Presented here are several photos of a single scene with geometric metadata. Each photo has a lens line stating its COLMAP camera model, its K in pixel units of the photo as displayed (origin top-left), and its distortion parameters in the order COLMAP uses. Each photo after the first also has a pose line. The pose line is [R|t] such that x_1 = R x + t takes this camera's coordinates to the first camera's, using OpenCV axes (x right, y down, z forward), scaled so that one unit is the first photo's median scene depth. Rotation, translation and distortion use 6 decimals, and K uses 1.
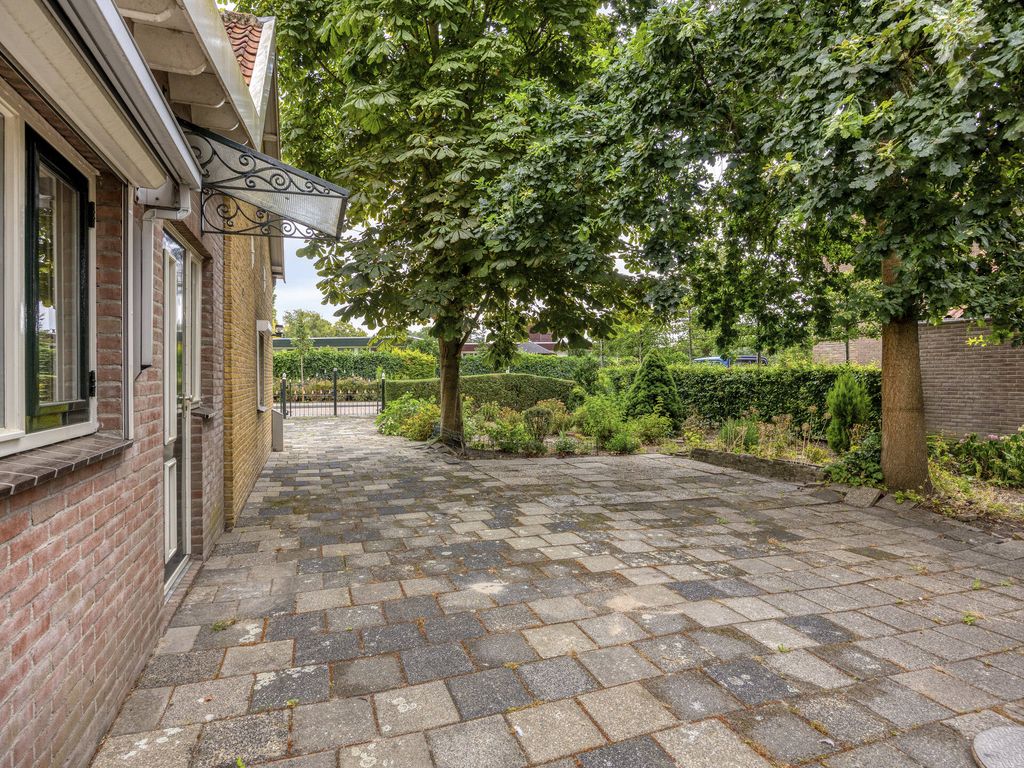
lens RADIAL K [[543.7, 0, 507.5], [0, 543.7, 379.7], [0, 0, 1]] dist [-0.010153, 0.000546]
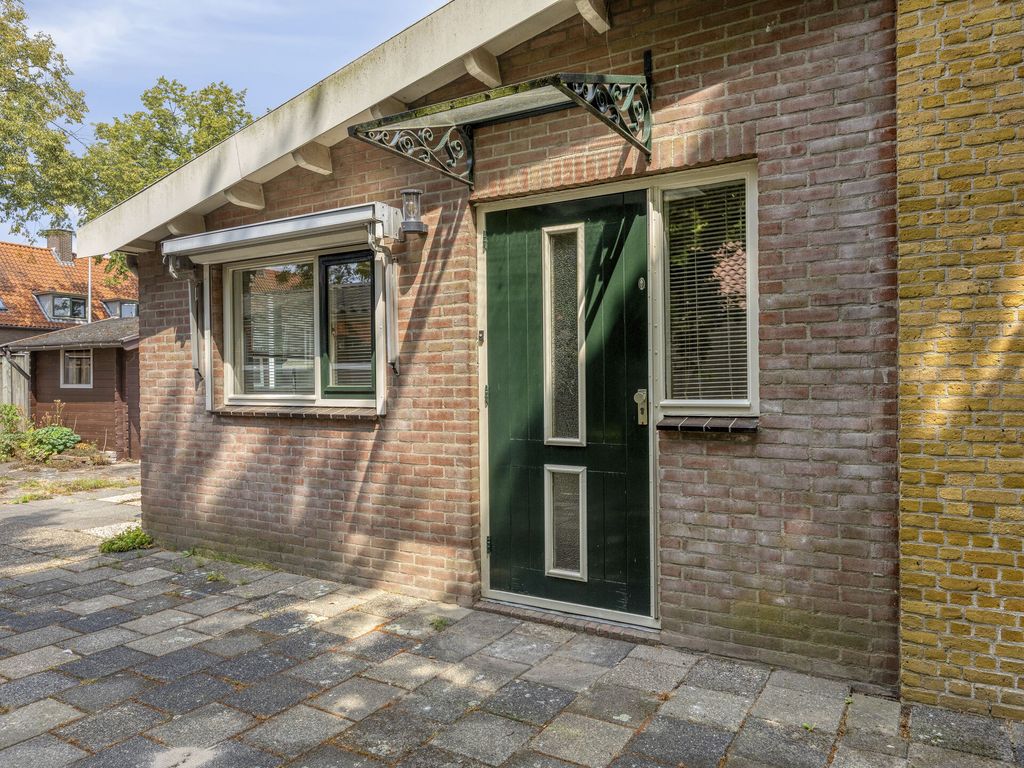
lens RADIAL K [[709.7, 0, 510.4], [0, 709.7, 380.7], [0, 0, 1]] dist [-0.007608, -0.001410]
pose [[-0.778915, 0.013116, -0.626993, 0.115627], [0.007823, 0.999907, 0.011198, 0.001866], [0.627081, 0.003818, -0.778945, 1.410589]]
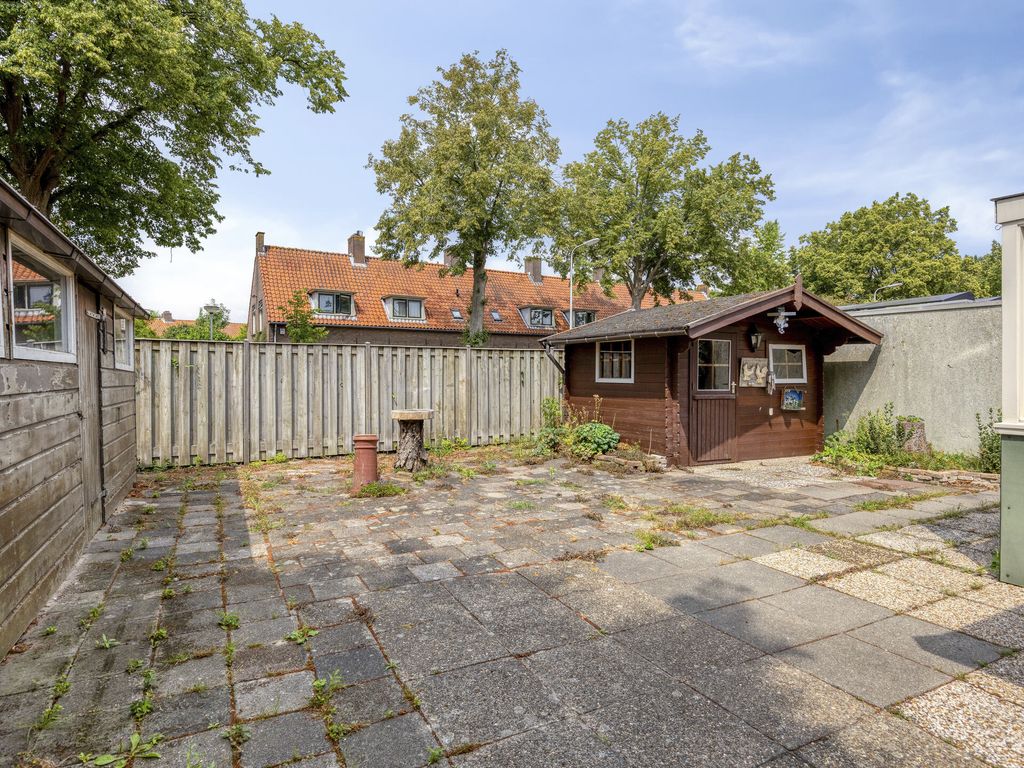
lens RADIAL K [[579.3, 0, 511.8], [0, 579.3, 382.8], [0, 0, 1]] dist [-0.016895, -0.001086]
pose [[-0.994528, 0.008200, -0.104145, 0.300179], [0.006169, 0.999785, 0.019807, 0.005360], [0.104285, 0.019056, -0.994365, 0.215218]]
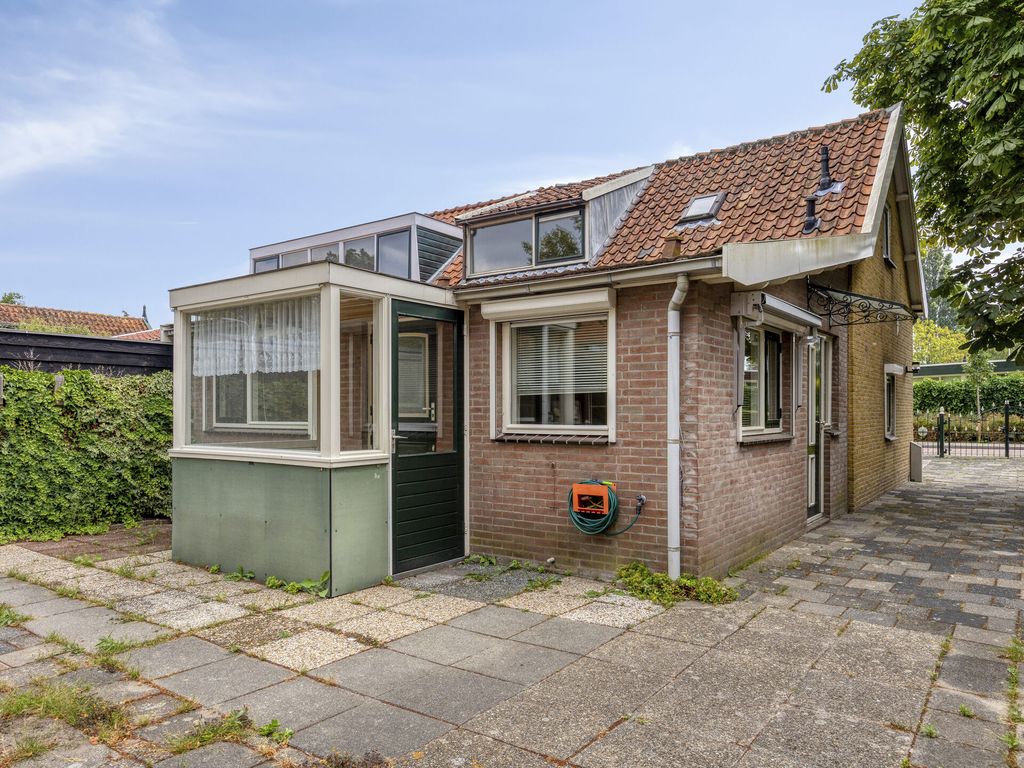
lens RADIAL K [[706.9, 0, 512.5], [0, 706.9, 410.5], [0, 0, 1]] dist [-0.010141, -0.001020]
pose [[0.554812, -0.000233, -0.831976, 0.660196], [-0.005224, 0.999979, -0.003764, 0.007190], [0.831959, 0.006434, 0.554799, -0.964393]]
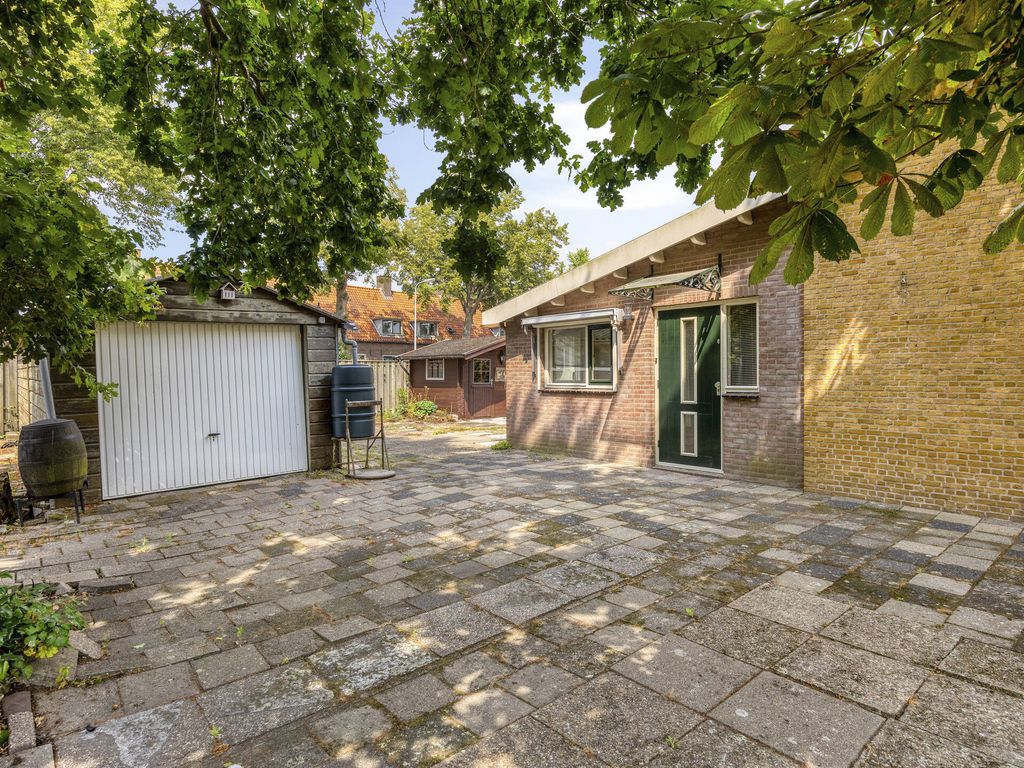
lens RADIAL K [[579.3, 0, 509.6], [0, 579.3, 384.5], [0, 0, 1]] dist [-0.016895, -0.001086]
pose [[-0.935526, 0.015619, -0.352914, 0.680380], [0.007346, 0.999666, 0.024769, -0.017726], [0.353183, 0.020579, -0.935328, 2.267175]]
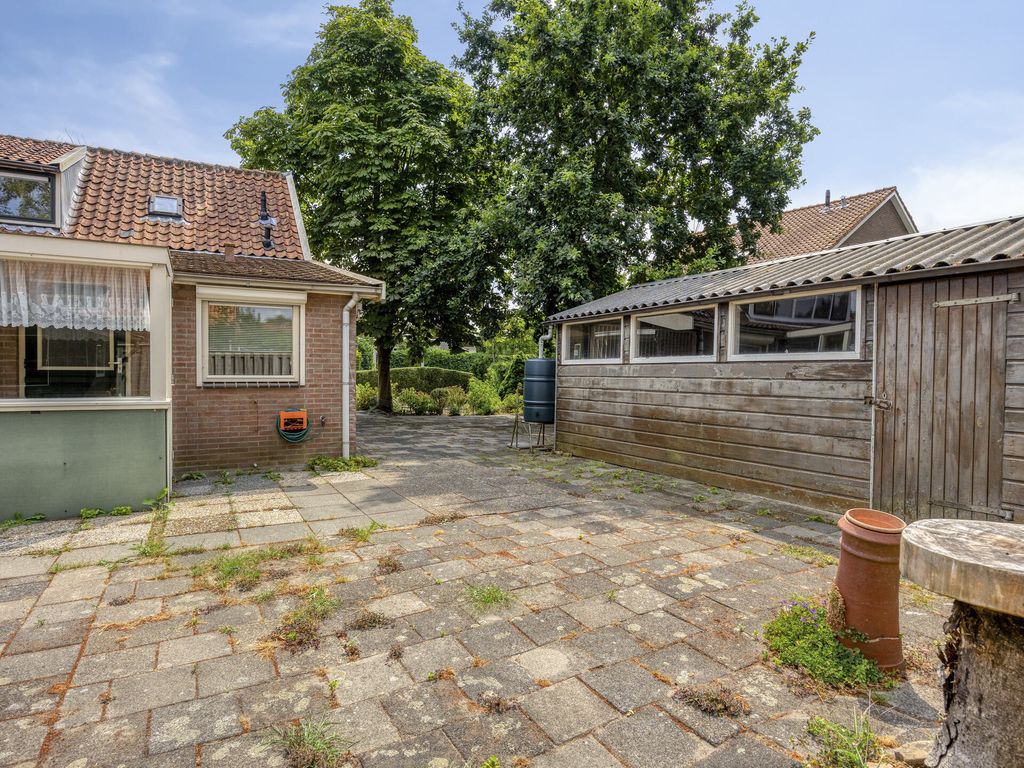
lens RADIAL K [[579.3, 0, 512.5], [0, 579.3, 385.5], [0, 0, 1]] dist [-0.016895, -0.001086]
pose [[0.989313, 0.003367, 0.145766, 0.054417], [-0.006187, 0.999802, 0.018900, 0.023306], [-0.145674, -0.019600, 0.989139, -1.910159]]
